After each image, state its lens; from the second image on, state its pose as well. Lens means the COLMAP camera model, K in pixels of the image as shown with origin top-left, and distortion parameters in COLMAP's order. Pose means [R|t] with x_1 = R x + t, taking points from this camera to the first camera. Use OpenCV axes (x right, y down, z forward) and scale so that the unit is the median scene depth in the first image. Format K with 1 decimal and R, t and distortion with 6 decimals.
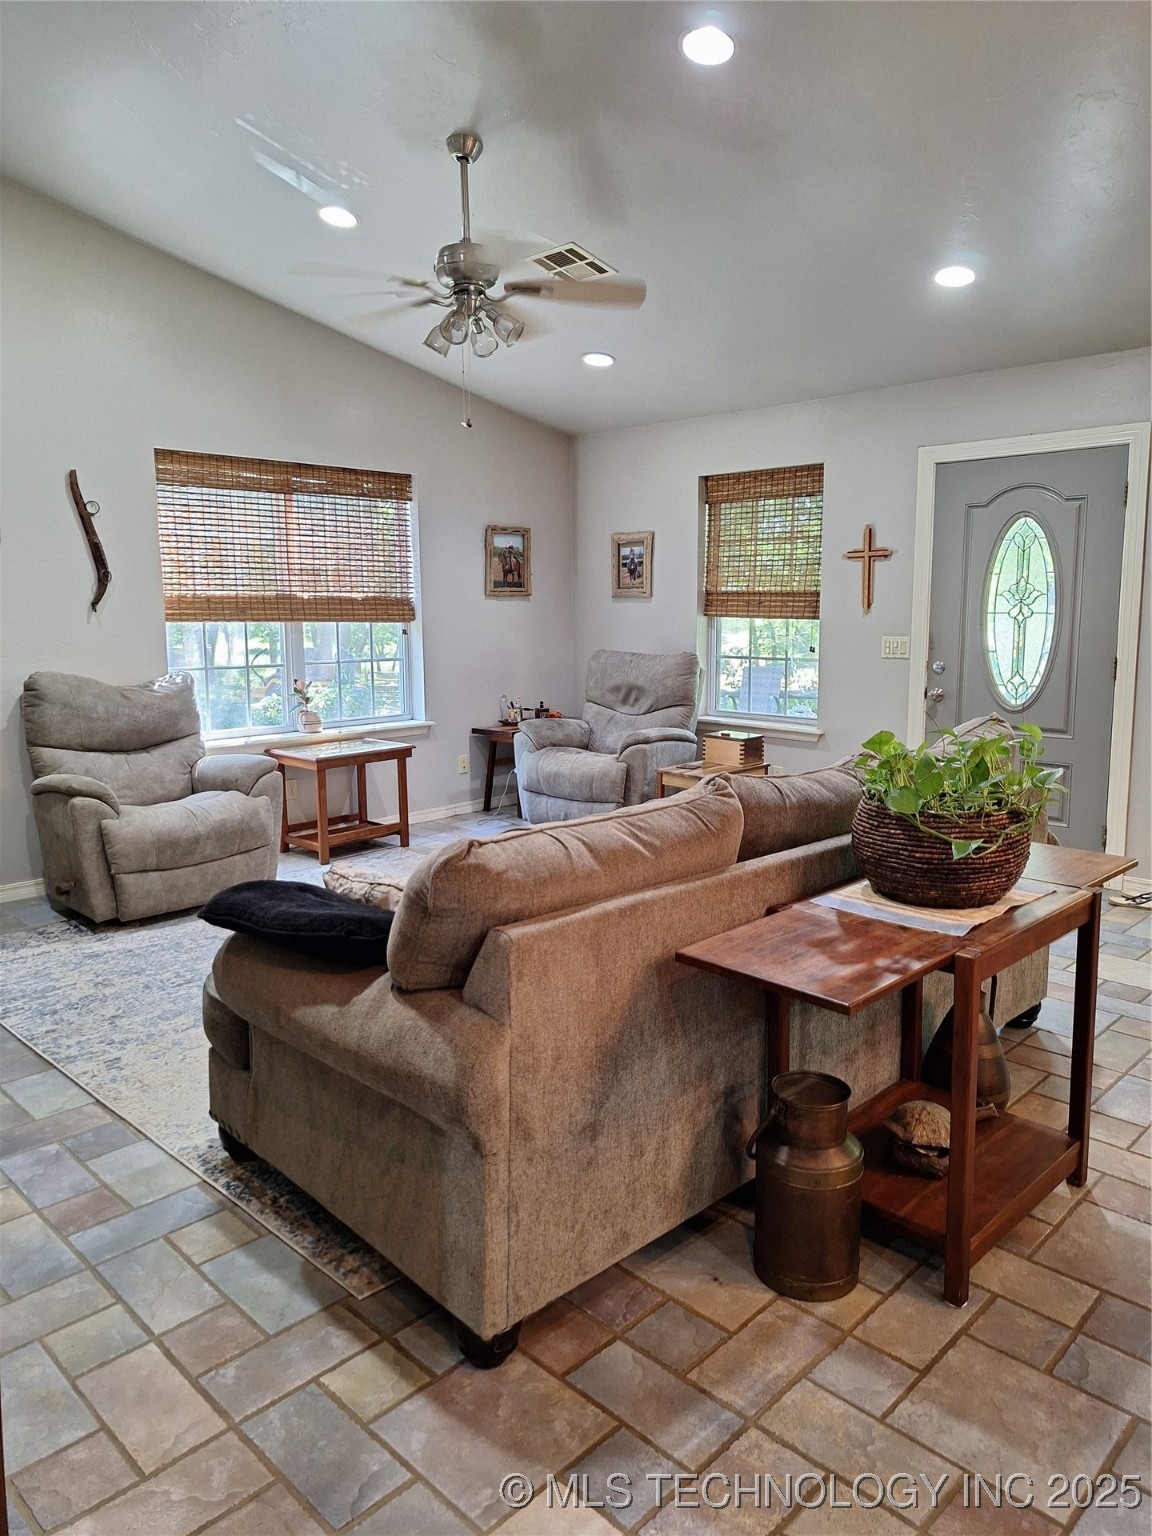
lens RADIAL K [[1074.7, 0, 576.0], [0, 1074.7, 767.3], [0, 0, 1]] dist [0.054455, -0.037990]
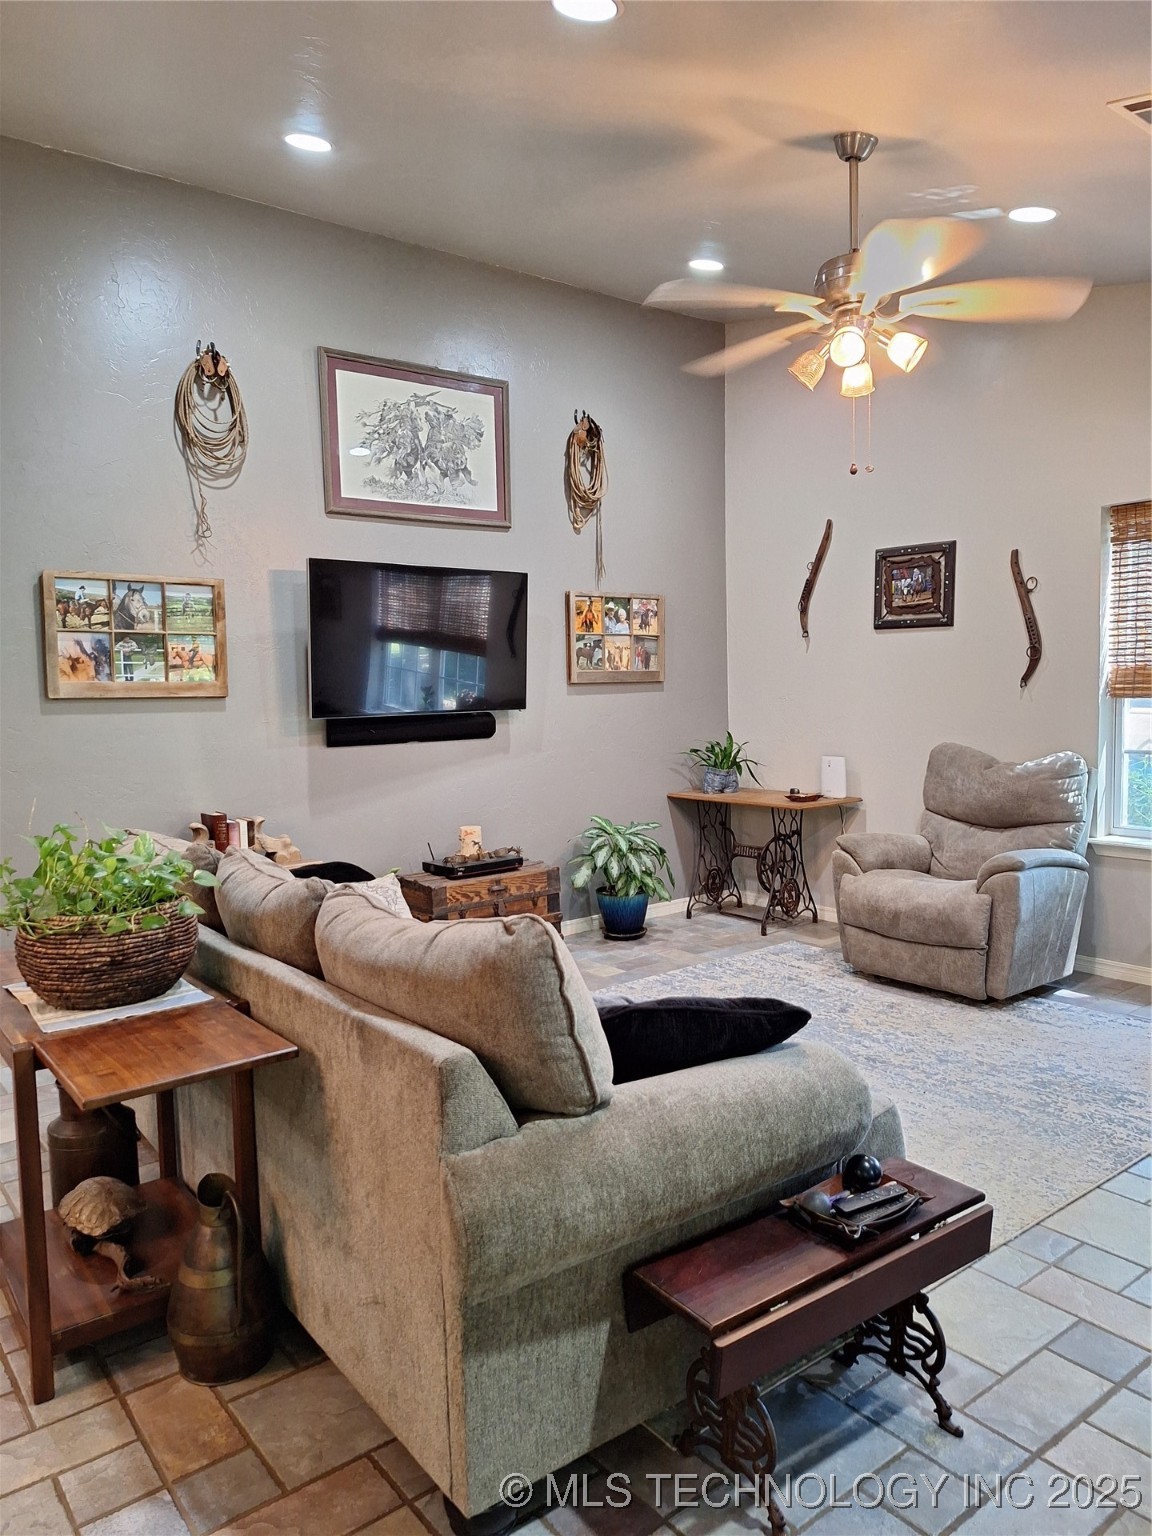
lens RADIAL K [[1074.7, 0, 575.5], [0, 1074.7, 767.7], [0, 0, 1]] dist [0.054455, -0.037990]
pose [[-0.138201, 0.083757, -0.986856, 0.682246], [-0.130685, 0.986163, 0.102000, -0.133250], [0.981744, 0.143063, -0.125343, 0.825898]]
